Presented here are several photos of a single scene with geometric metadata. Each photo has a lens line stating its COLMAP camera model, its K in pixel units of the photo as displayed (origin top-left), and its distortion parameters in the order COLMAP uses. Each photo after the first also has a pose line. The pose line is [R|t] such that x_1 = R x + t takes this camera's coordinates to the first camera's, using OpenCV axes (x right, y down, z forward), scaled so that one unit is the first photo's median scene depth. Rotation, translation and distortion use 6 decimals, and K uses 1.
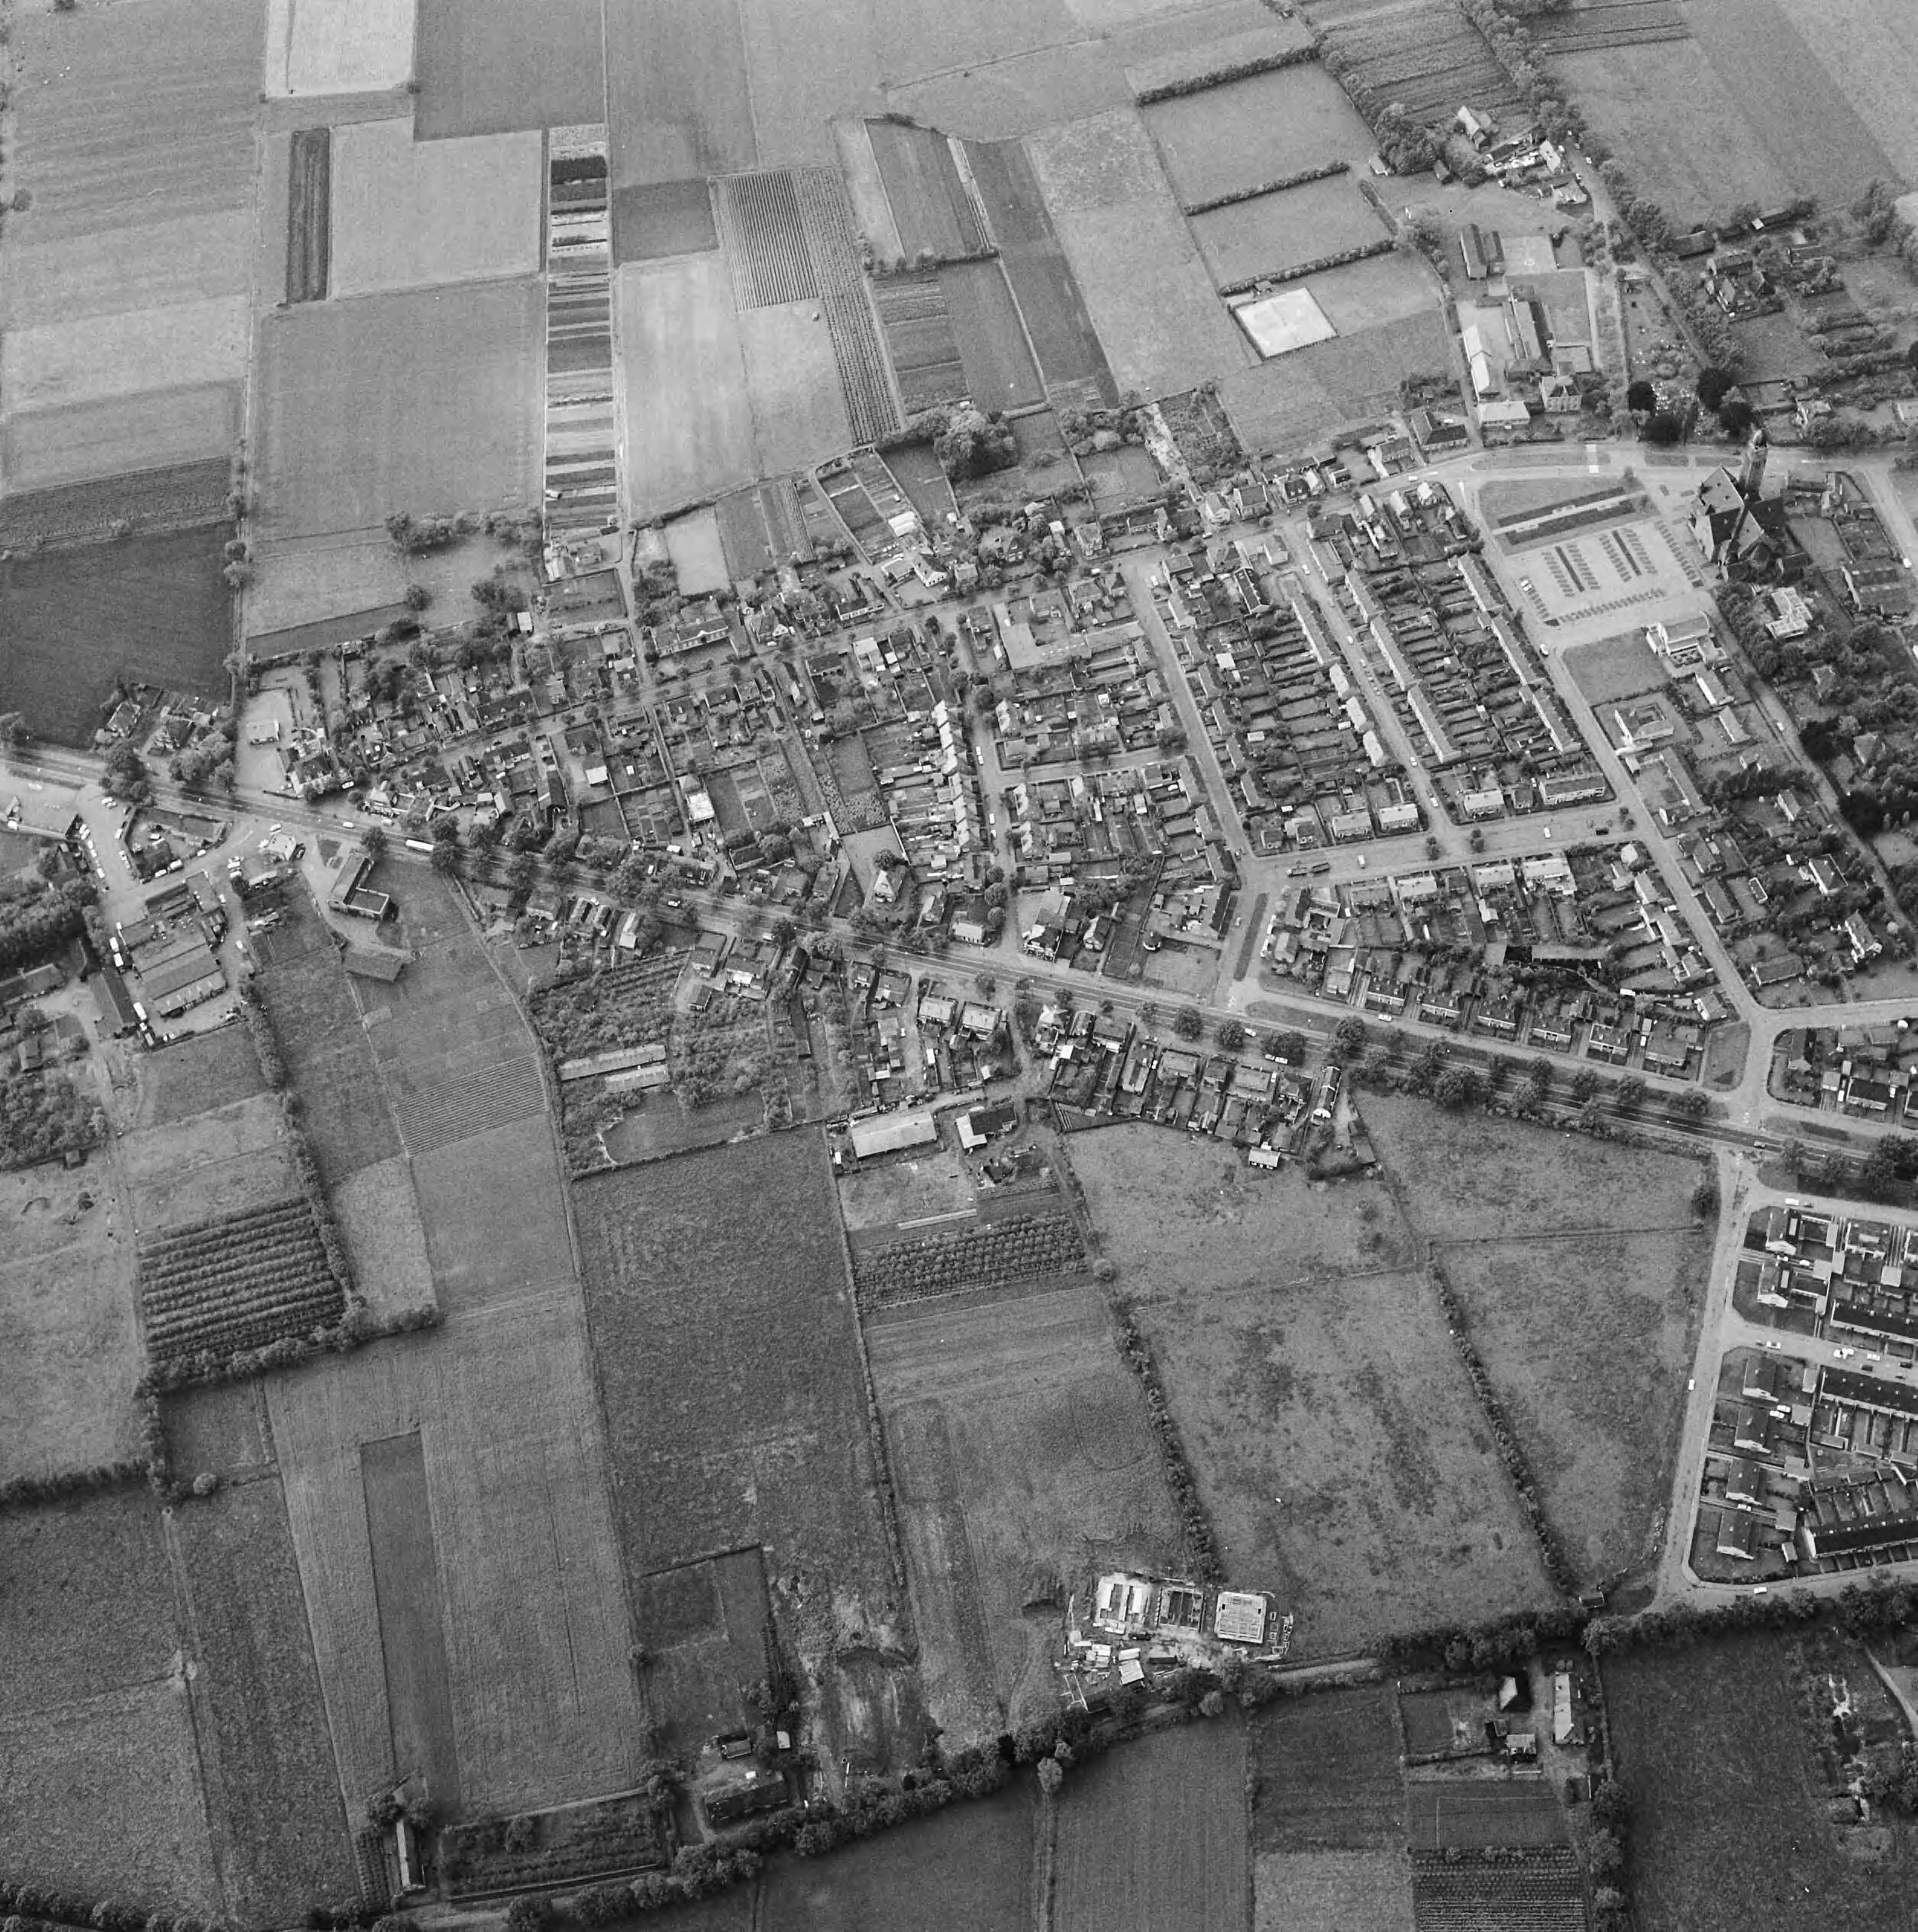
lens RADIAL K [[2877.2, 0, 961.0], [0, 2877.2, 966.6], [0, 0, 1]] dist [-0.048385, 0.000000]
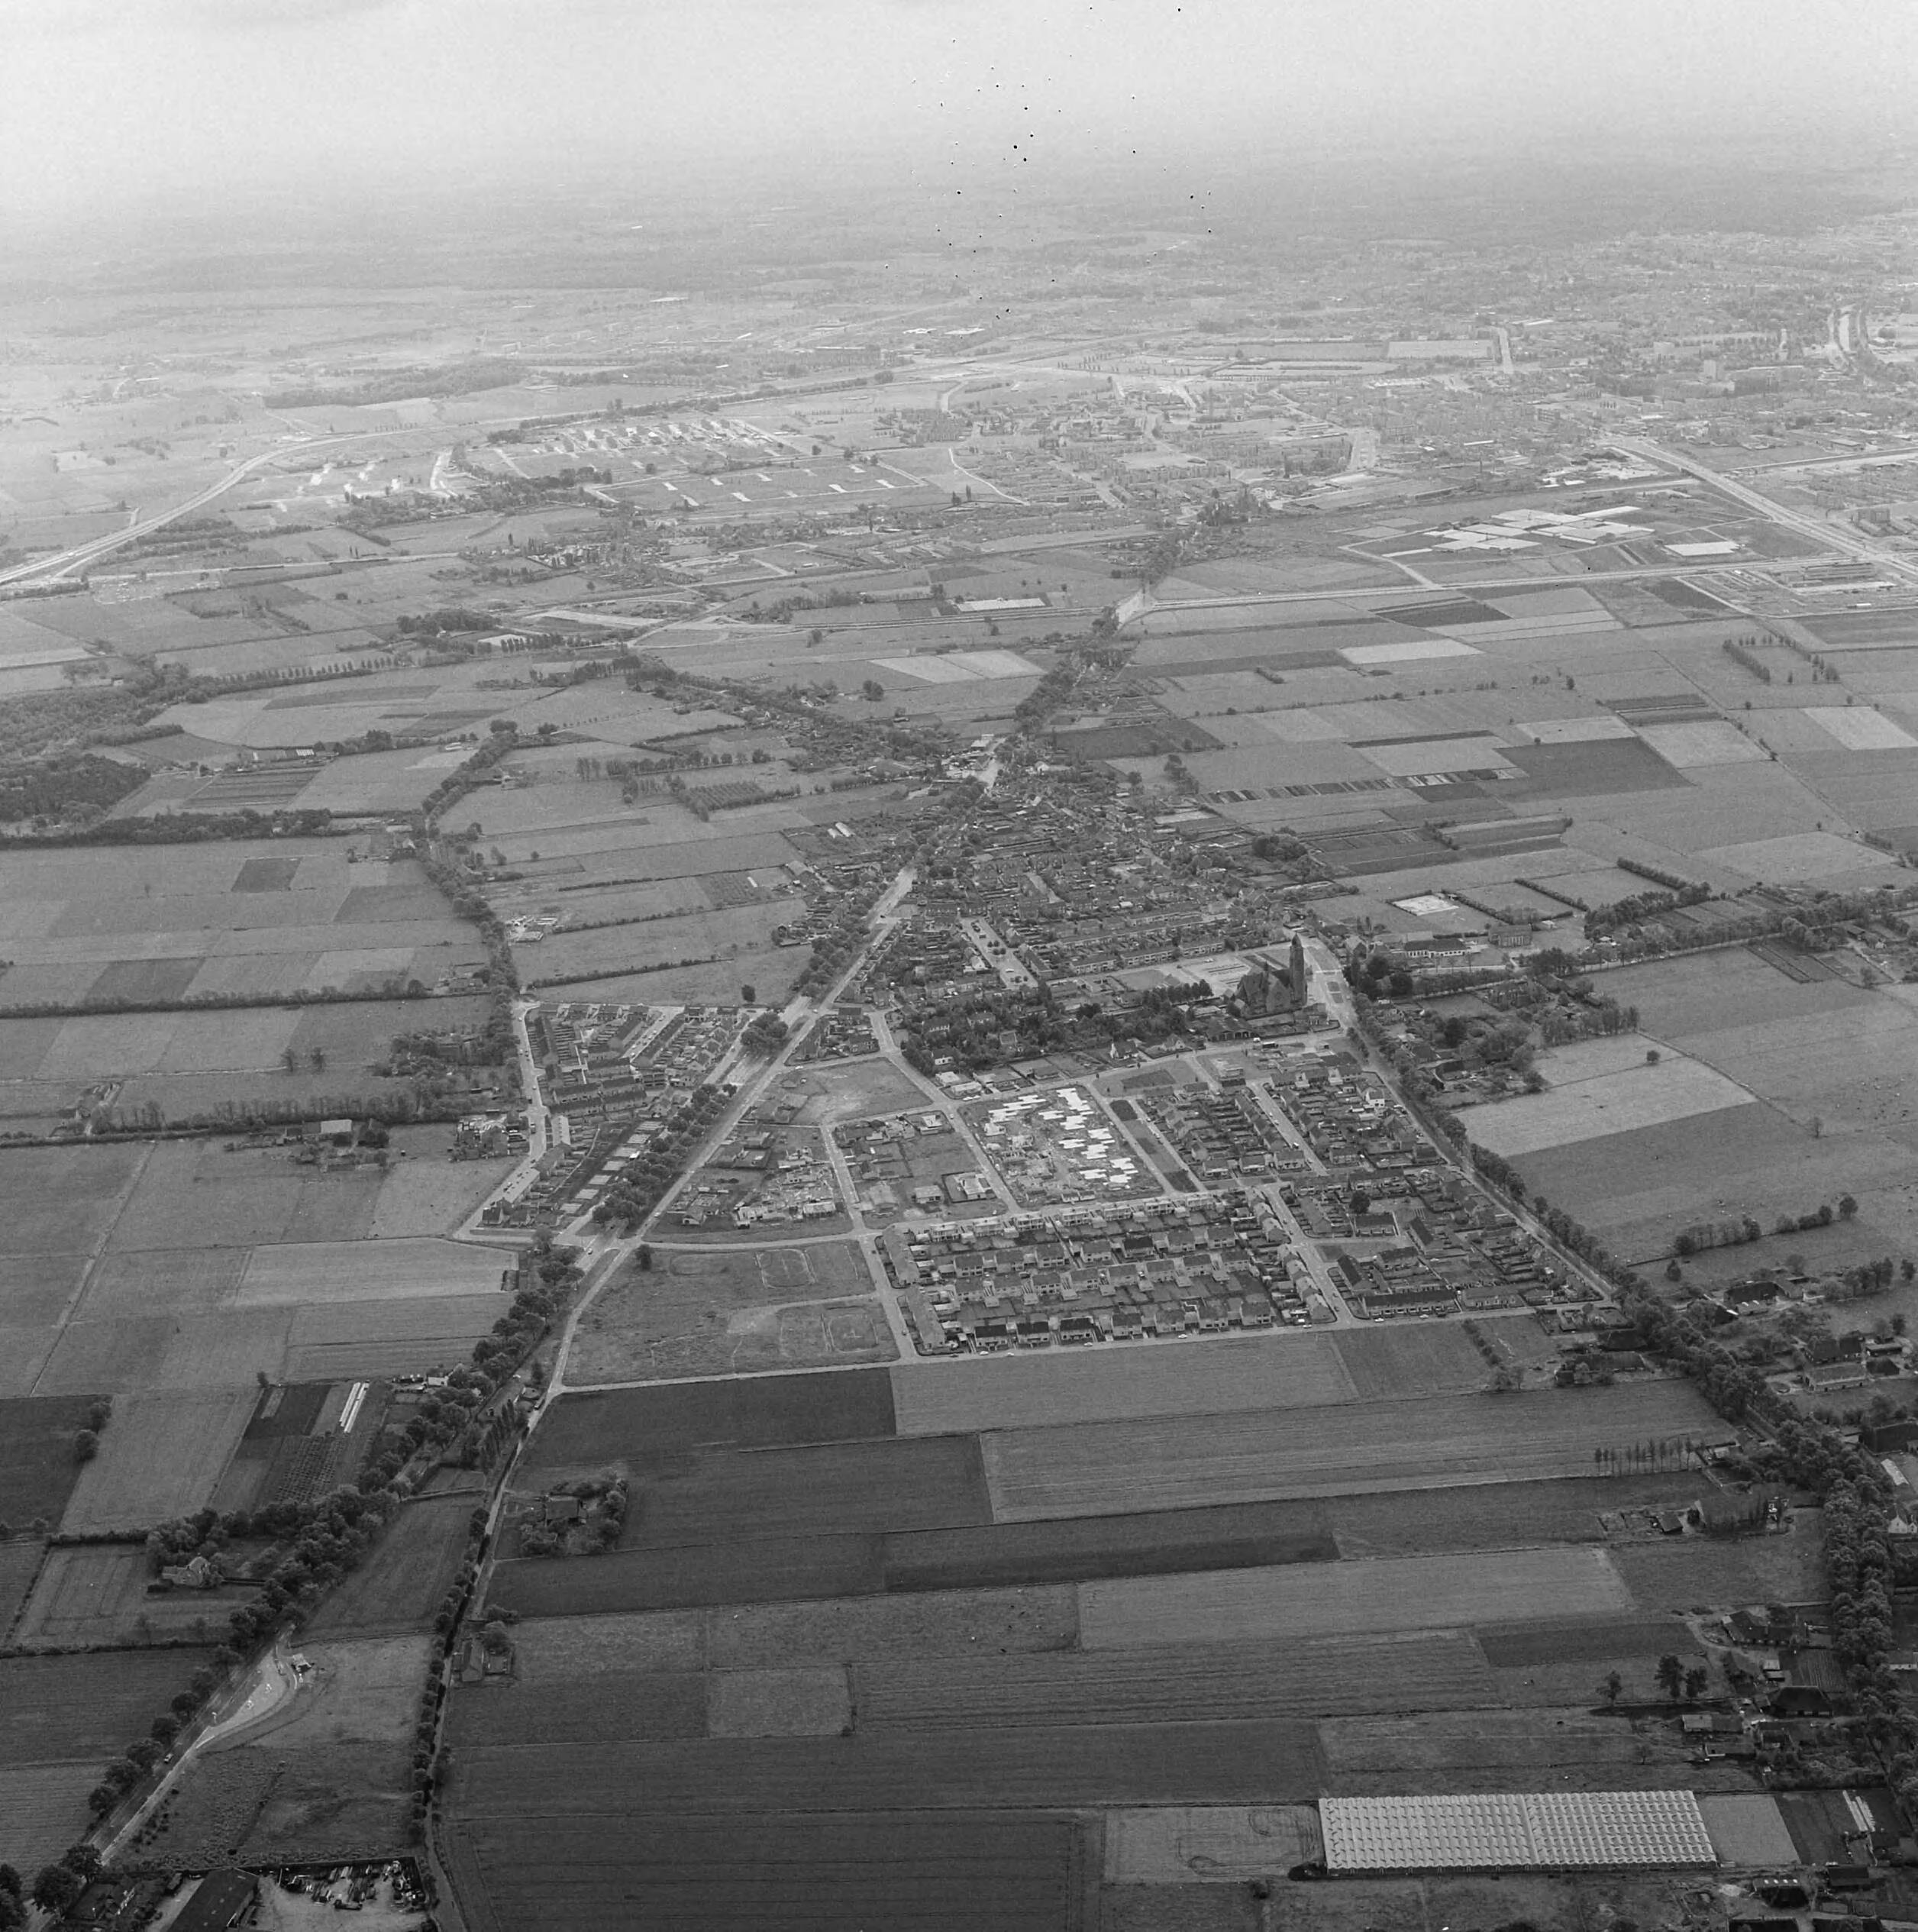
lens RADIAL K [[2877.2, 0, 953.9], [0, 2877.2, 977.6], [0, 0, 1]] dist [-0.048385, 0.000000]
pose [[0.071952, 0.362030, -0.929386, 1.758675], [-0.800539, 0.576772, 0.162697, -0.289918], [0.594945, 0.732303, 0.331319, 0.437343]]
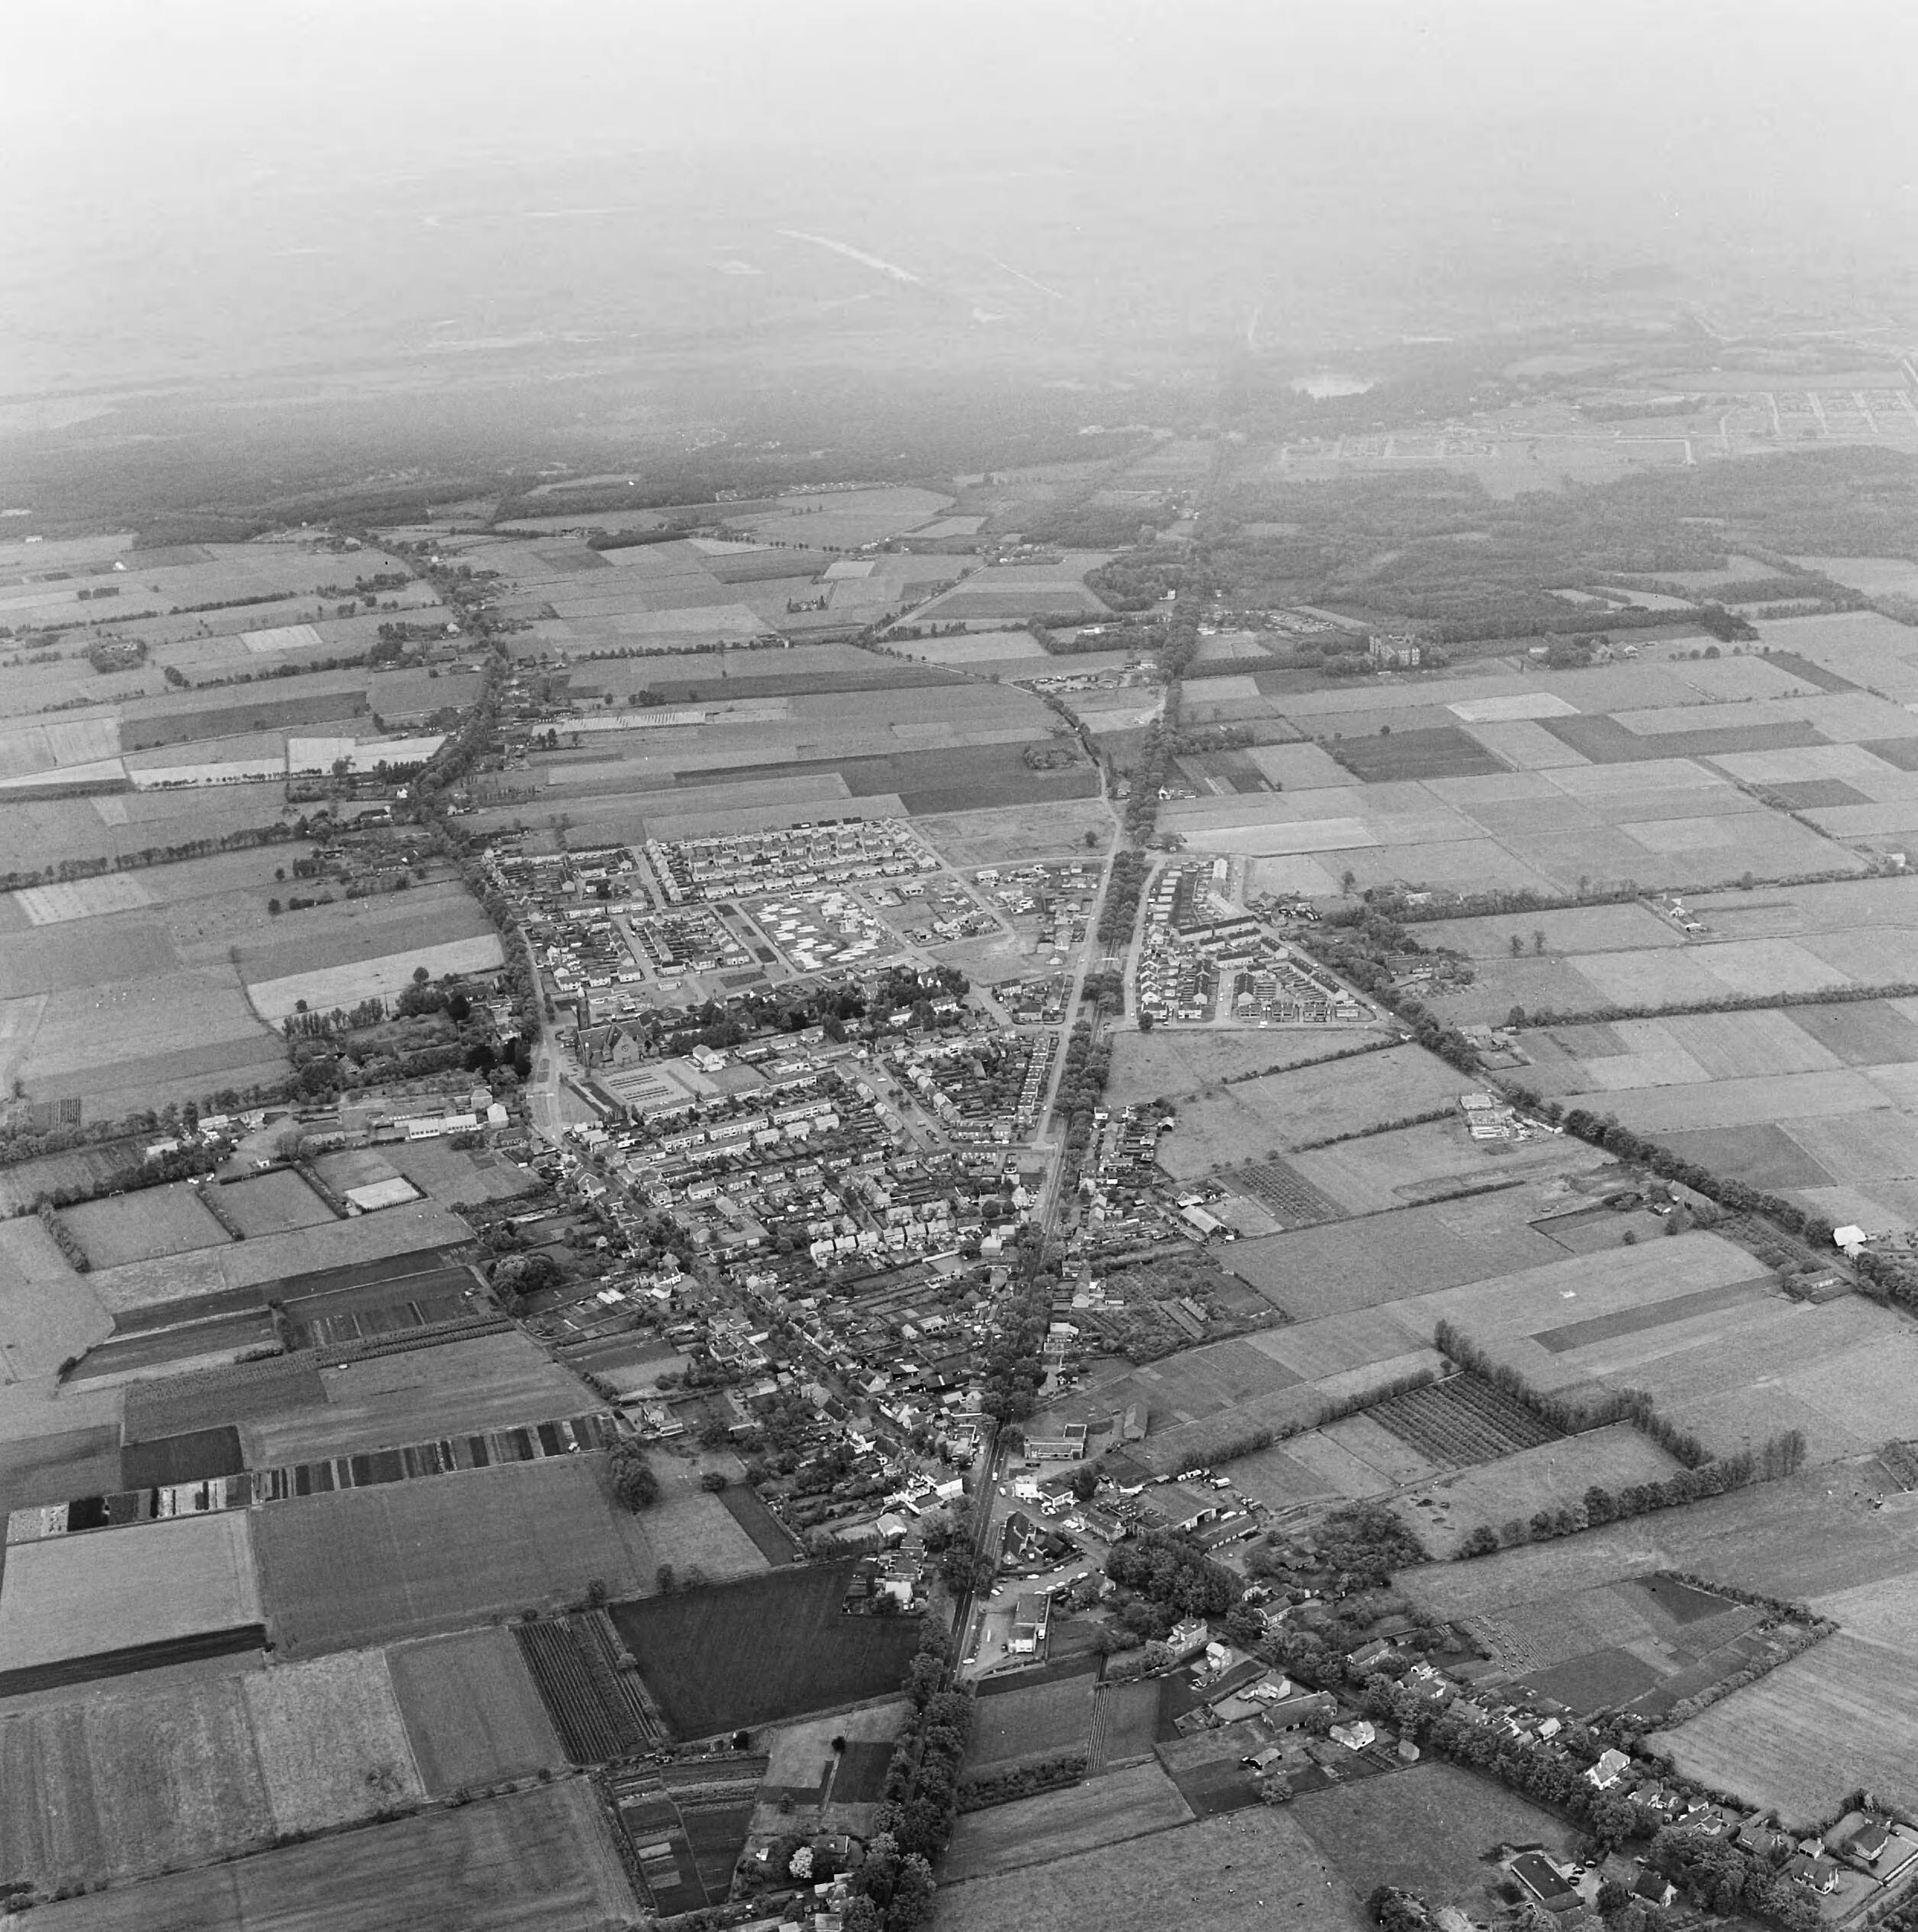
lens RADIAL K [[2877.2, 0, 955.5], [0, 2877.2, 967.2], [0, 0, 1]] dist [-0.048385, 0.000000]
pose [[-0.166992, -0.258403, 0.951494, -1.238161], [0.848322, 0.454144, 0.272219, -0.457437], [-0.502458, 0.852632, 0.143371, 0.716356]]
